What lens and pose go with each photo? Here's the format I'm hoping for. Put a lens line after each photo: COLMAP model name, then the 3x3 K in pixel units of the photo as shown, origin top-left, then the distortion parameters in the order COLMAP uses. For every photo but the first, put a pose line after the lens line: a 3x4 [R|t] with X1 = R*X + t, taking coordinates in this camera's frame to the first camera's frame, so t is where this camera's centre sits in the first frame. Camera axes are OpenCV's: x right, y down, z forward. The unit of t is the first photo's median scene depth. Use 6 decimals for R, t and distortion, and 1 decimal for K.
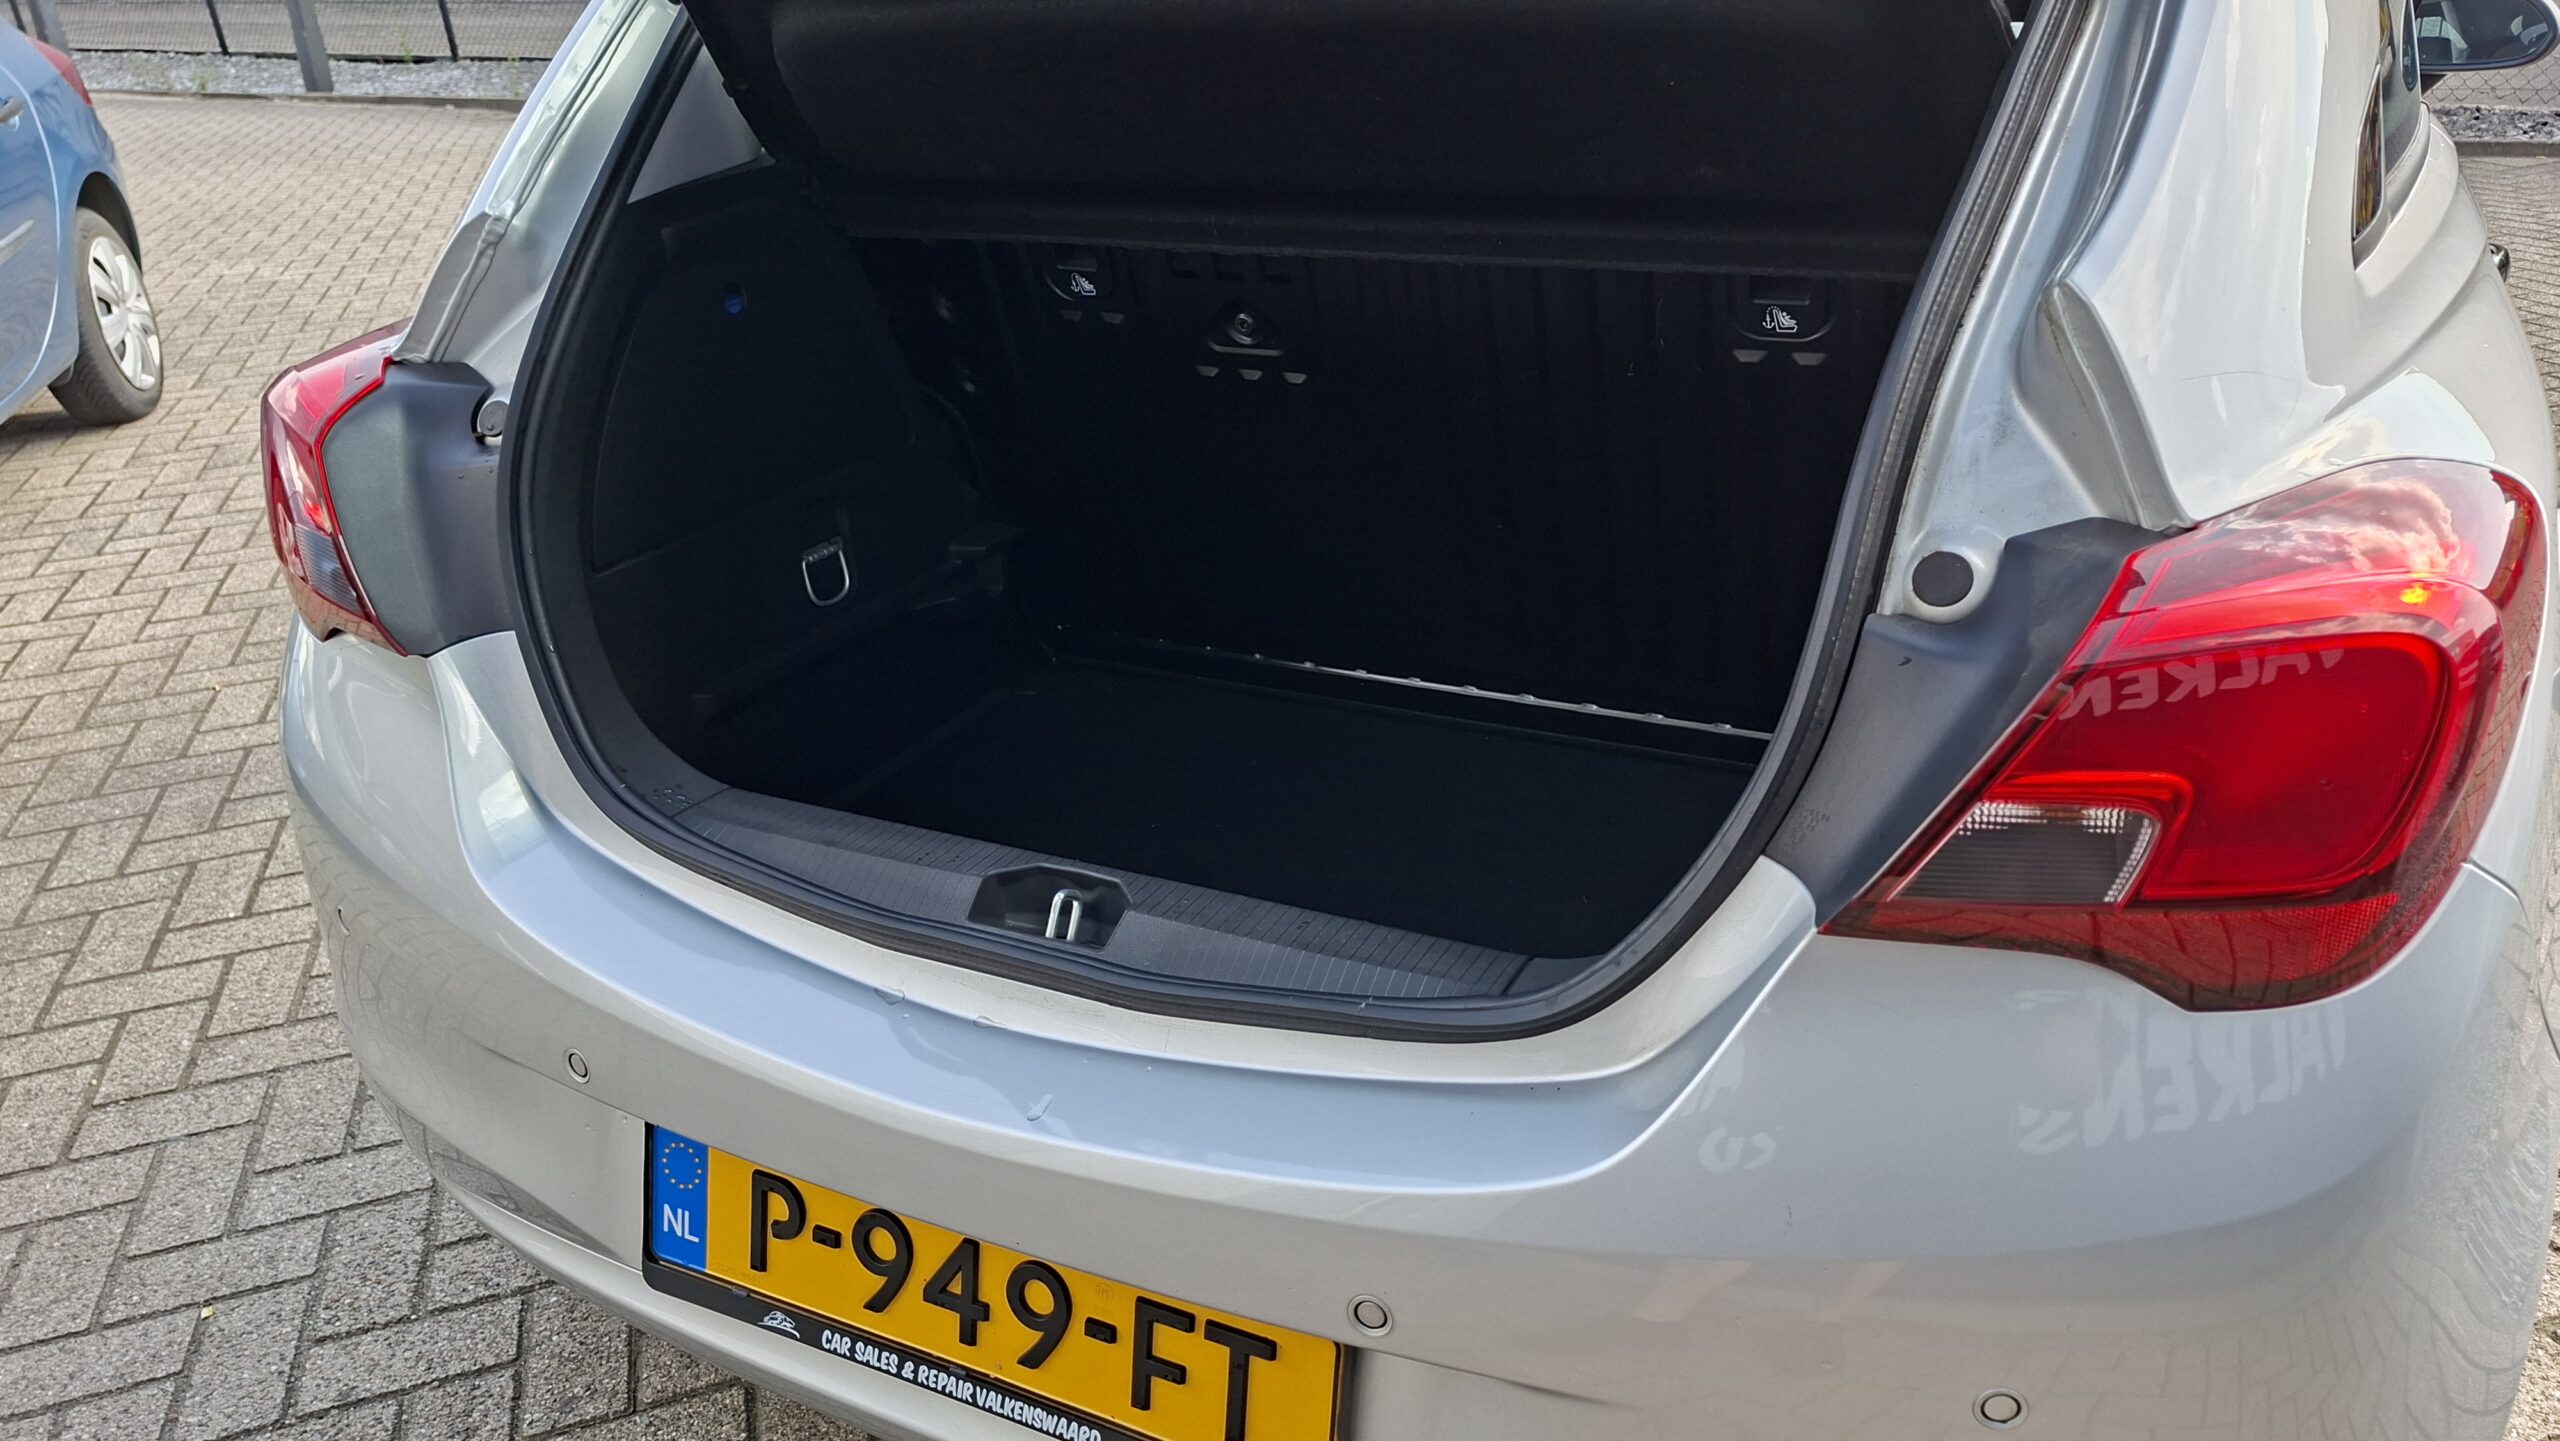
lens RADIAL K [[1872.7, 0, 1247.6], [0, 1872.7, 714.4], [0, 0, 1]] dist [0.058815, -0.086237]
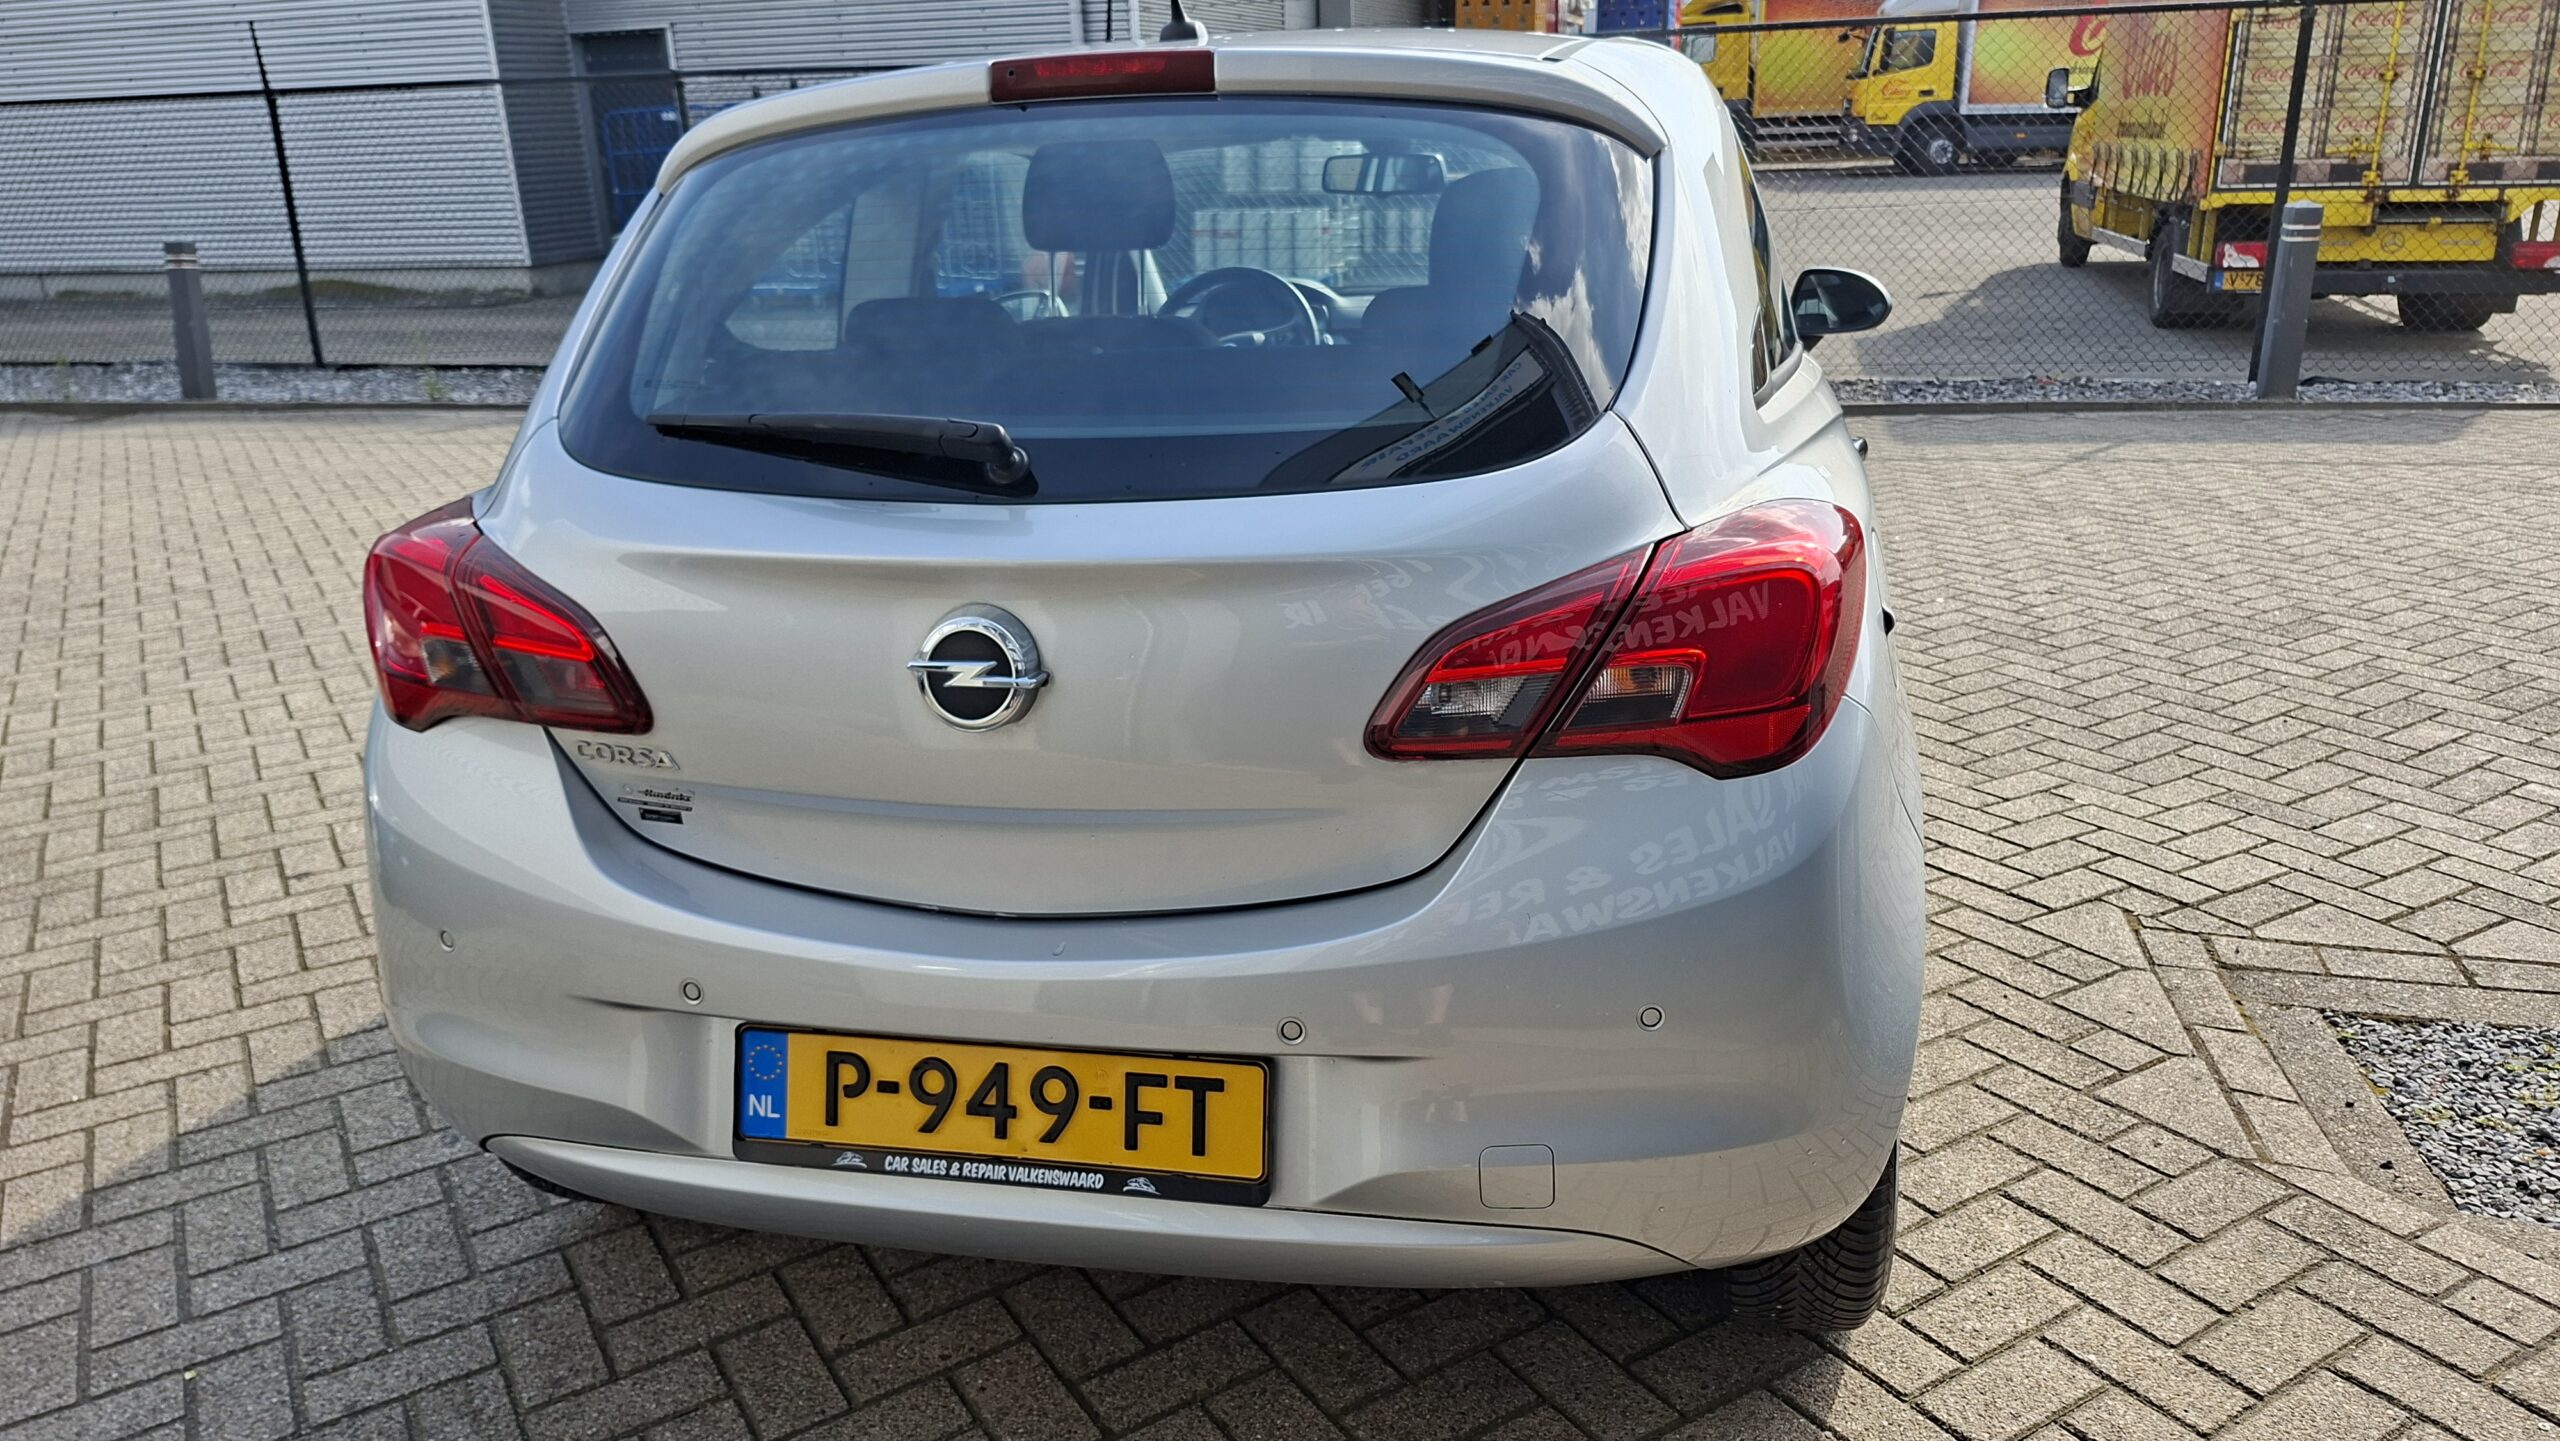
lens RADIAL K [[1812.5, 0, 1280.0], [0, 1812.5, 720.5], [0, 0, 1]] dist [0.085902, -0.118143]
pose [[0.970658, -0.054537, 0.234199, -0.243633], [0.086487, 0.987945, -0.128394, 0.204630], [-0.224374, 0.144882, 0.963673, -0.460004]]
